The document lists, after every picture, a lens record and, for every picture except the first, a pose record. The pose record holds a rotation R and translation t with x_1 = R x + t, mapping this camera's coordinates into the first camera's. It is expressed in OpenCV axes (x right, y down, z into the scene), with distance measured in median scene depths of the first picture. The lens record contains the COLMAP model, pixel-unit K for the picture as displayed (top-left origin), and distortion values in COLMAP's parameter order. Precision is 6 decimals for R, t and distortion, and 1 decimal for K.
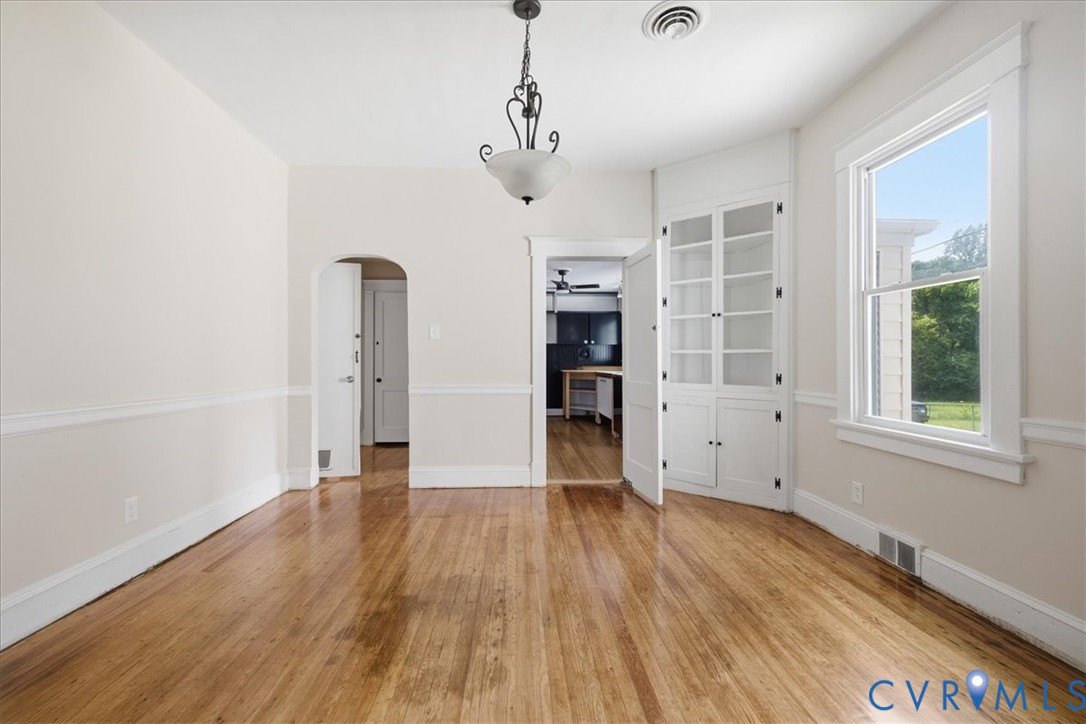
lens RADIAL K [[466.4, 0, 531.4], [0, 466.4, 360.4], [0, 0, 1]] dist [0.003356, 0.000177]
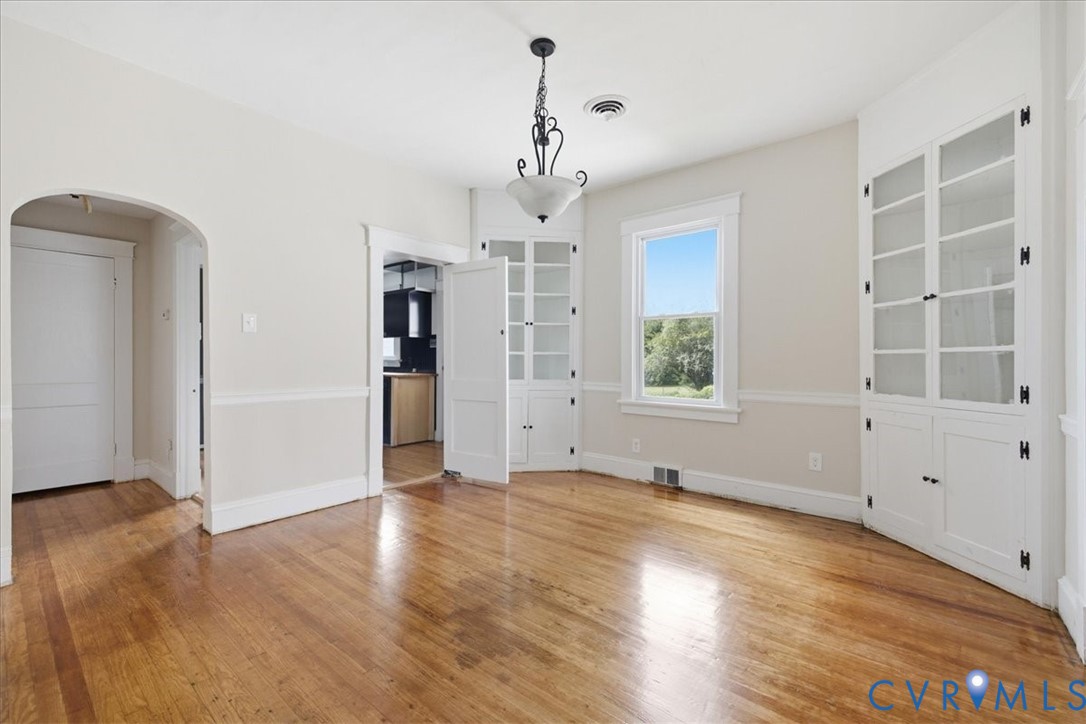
lens RADIAL K [[464.1, 0, 543.0], [0, 464.1, 362.0], [0, 0, 1]] dist [0.007964, 0.000086]
pose [[0.672919, -0.001824, 0.739714, -0.618635], [-0.003627, 0.999977, 0.005765, -0.003366], [-0.739707, -0.006562, 0.672897, 0.179148]]
